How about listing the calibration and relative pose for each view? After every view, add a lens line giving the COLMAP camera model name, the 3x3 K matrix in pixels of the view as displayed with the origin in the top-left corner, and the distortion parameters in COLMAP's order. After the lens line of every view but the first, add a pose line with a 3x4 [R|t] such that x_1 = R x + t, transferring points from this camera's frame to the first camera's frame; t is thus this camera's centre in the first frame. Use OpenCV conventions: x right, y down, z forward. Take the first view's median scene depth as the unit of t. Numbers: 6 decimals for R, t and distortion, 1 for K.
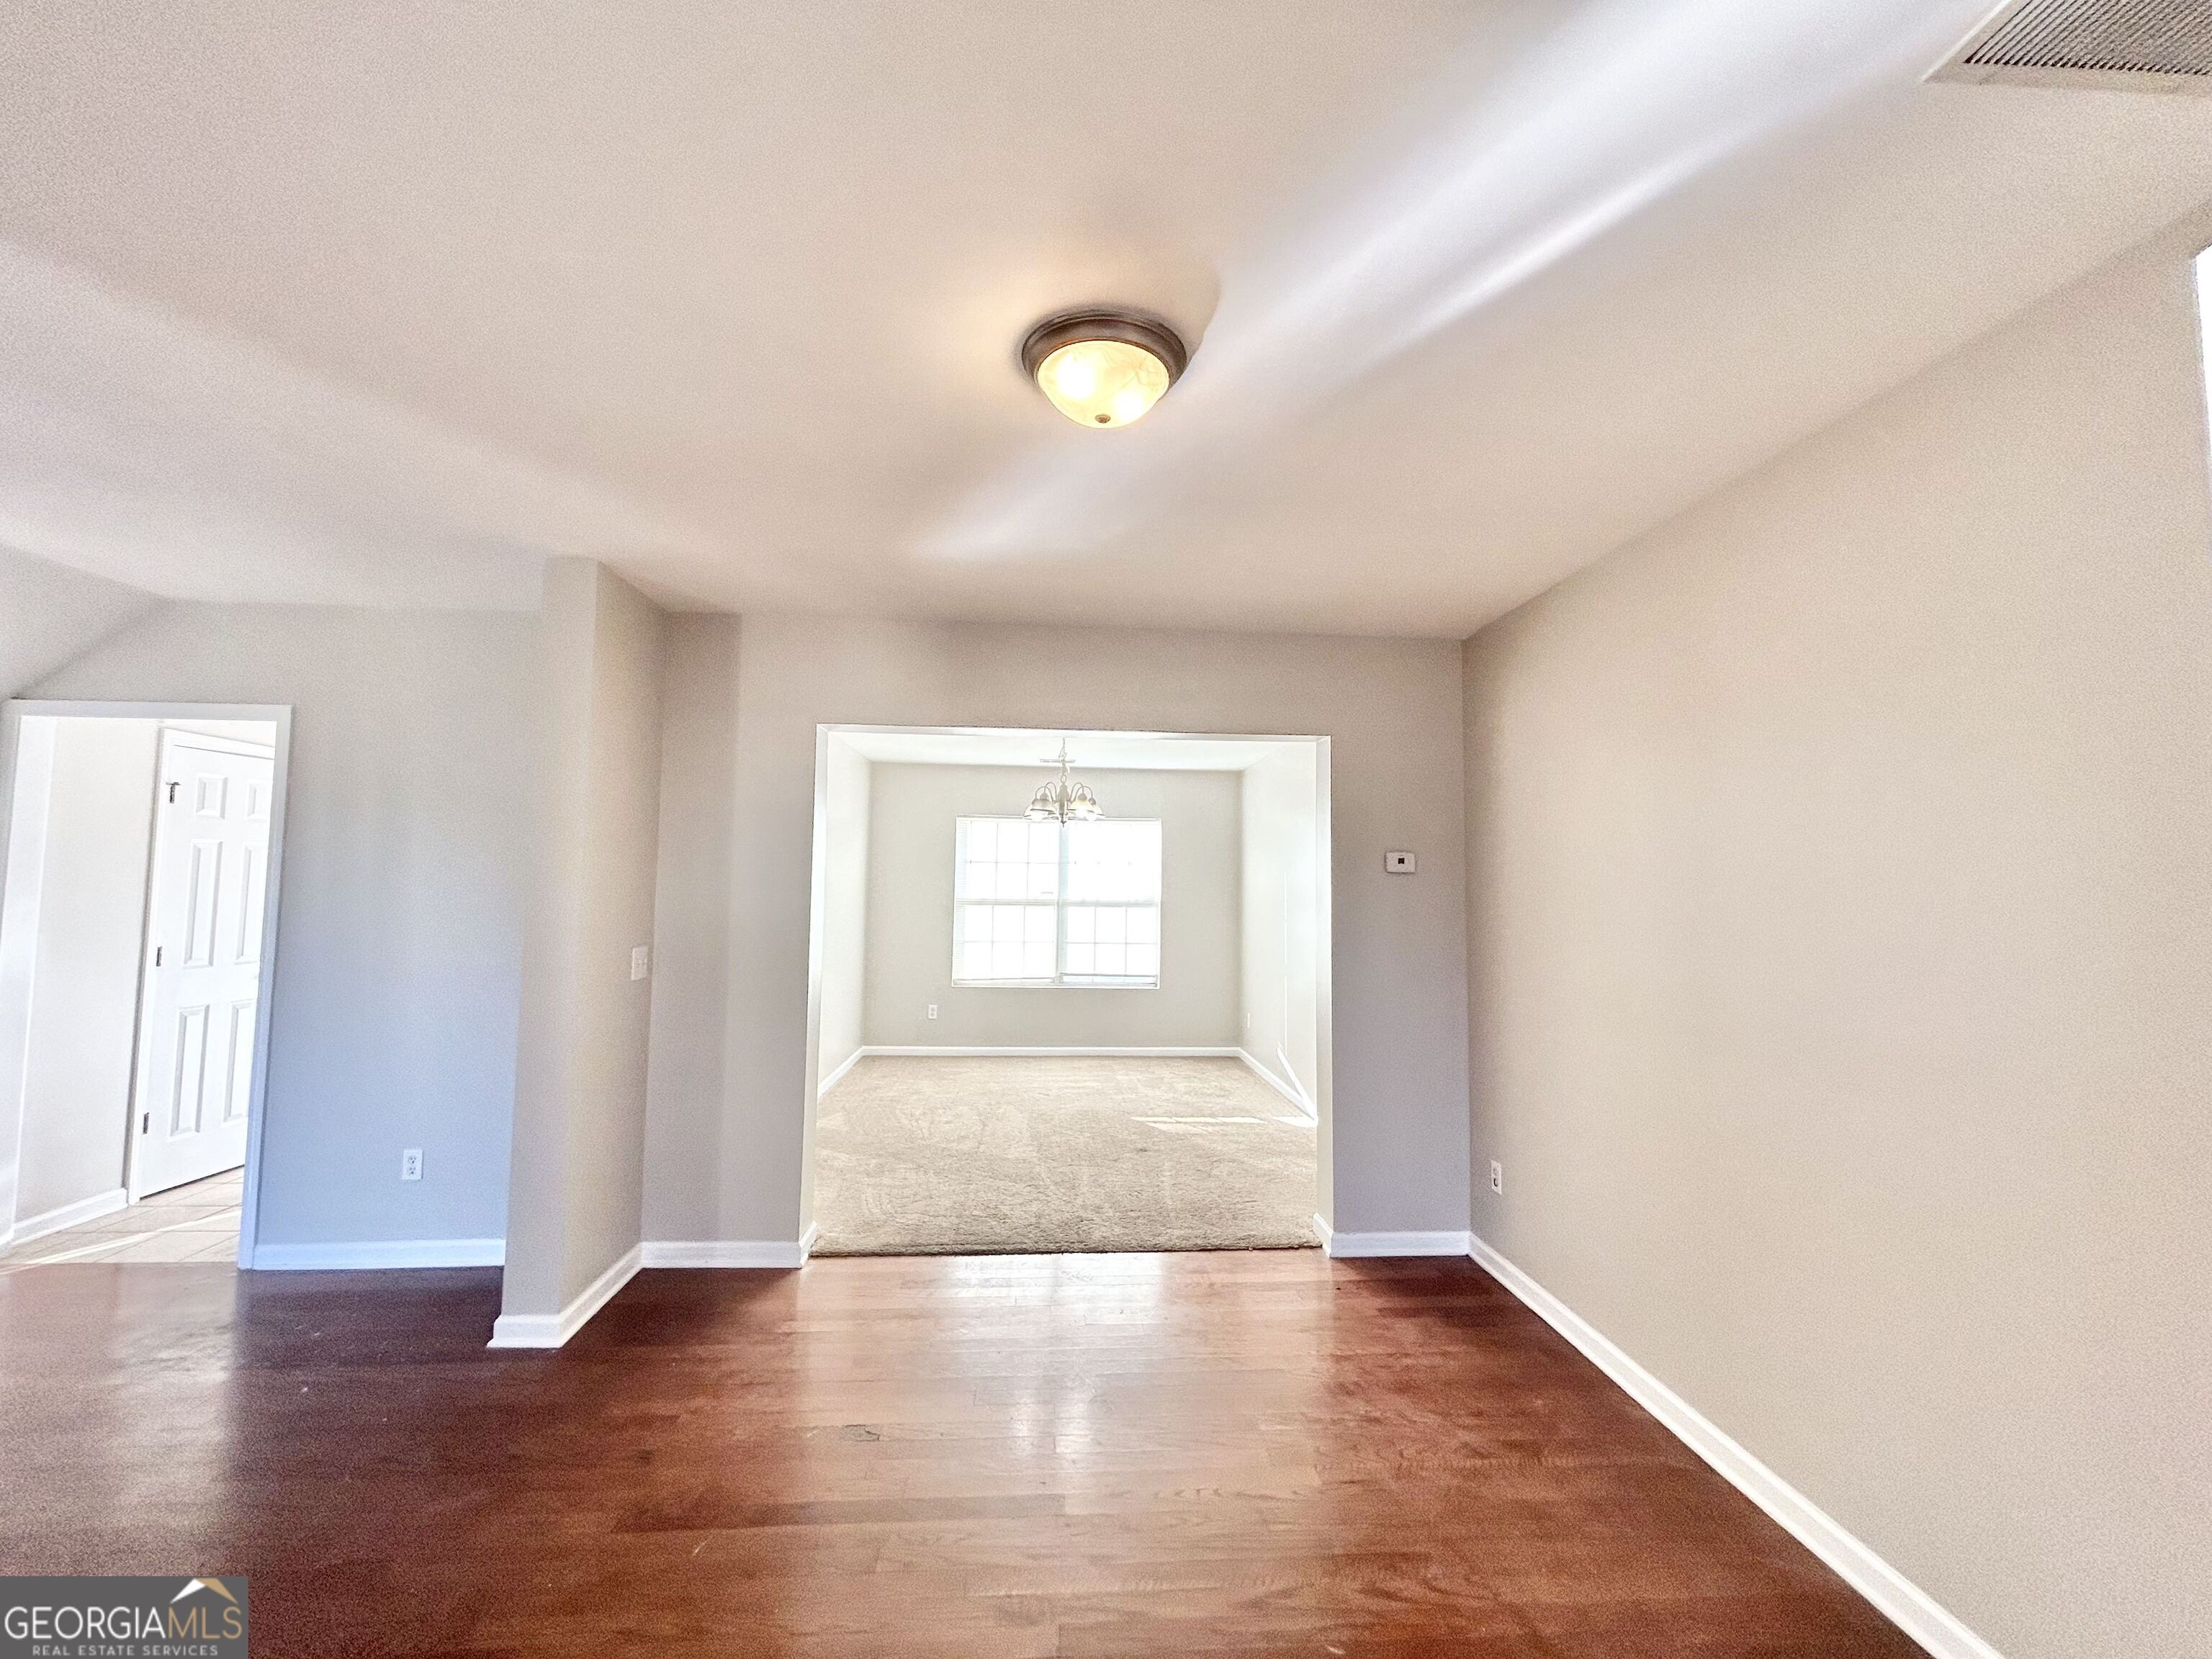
lens RADIAL K [[888.6, 0, 1106.5], [0, 888.6, 823.0], [0, 0, 1]] dist [0.002491, -0.000464]
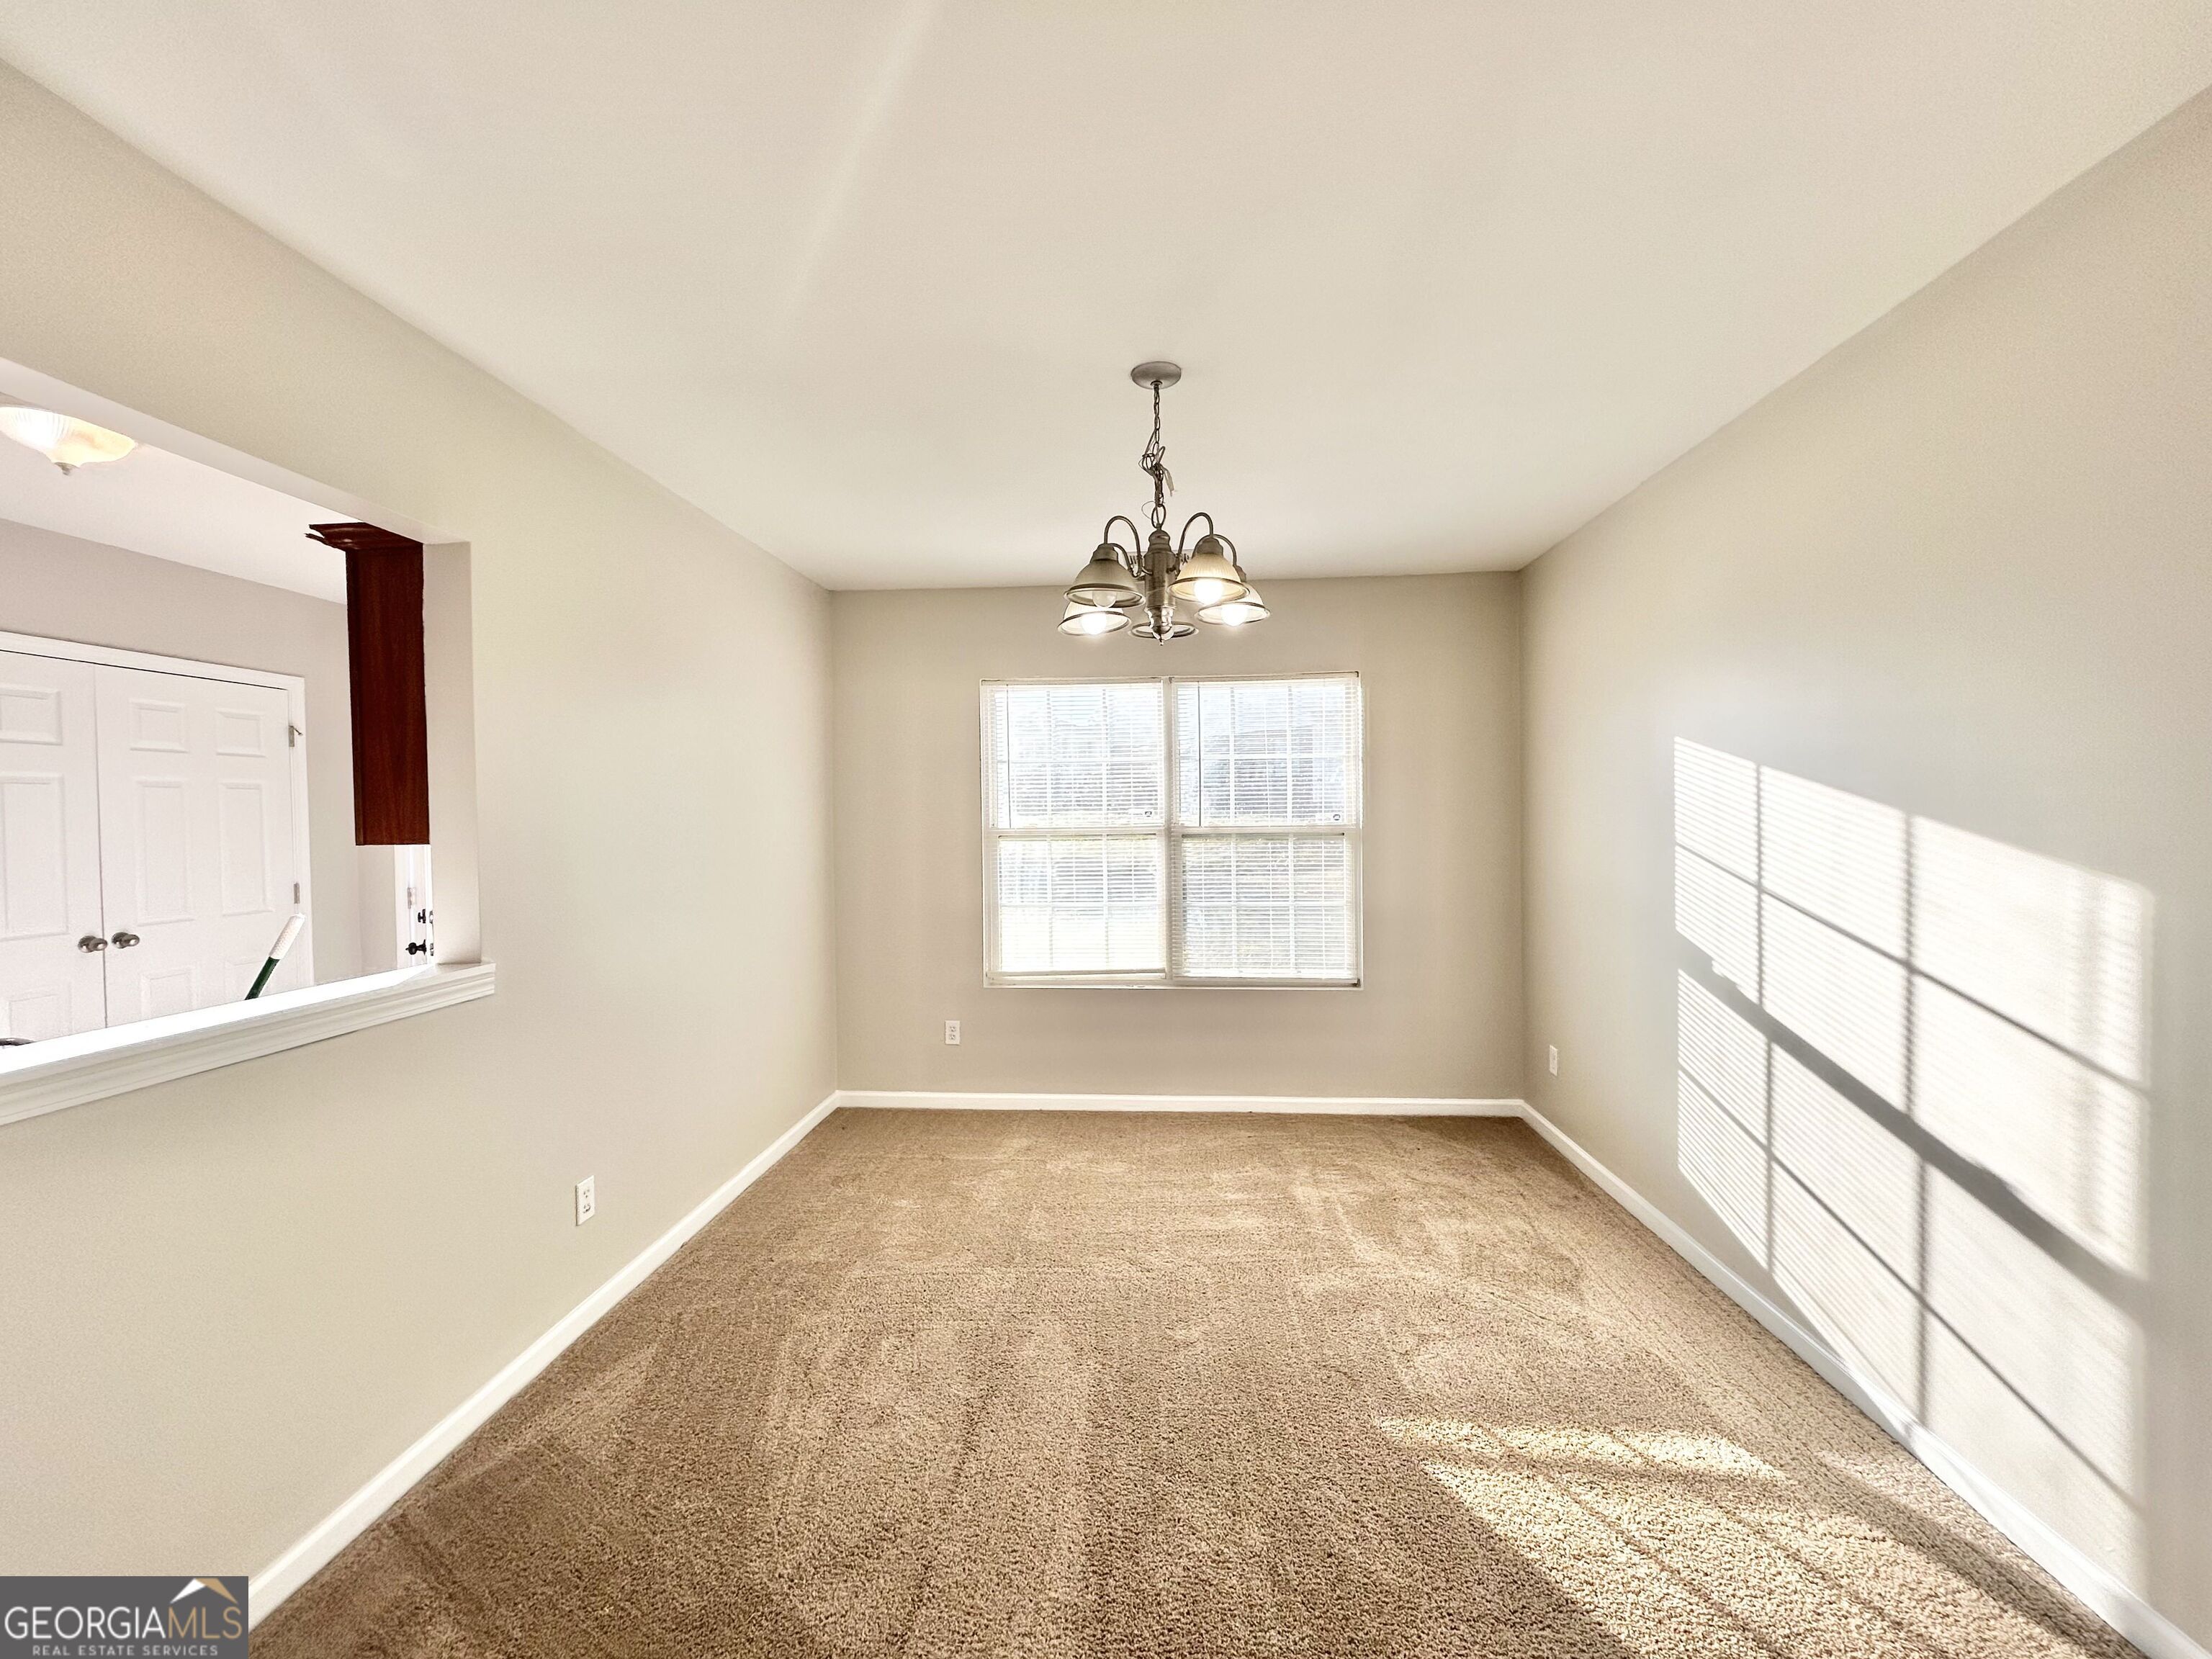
lens RADIAL K [[727.4, 0, 1129.0], [0, 727.4, 821.5], [0, 0, 1]] dist [0.002409, -0.000012]
pose [[0.990943, -0.020466, -0.132716, -0.018397], [0.031528, 0.996151, 0.081792, 0.046266], [0.130532, -0.085235, 0.987773, 0.566170]]
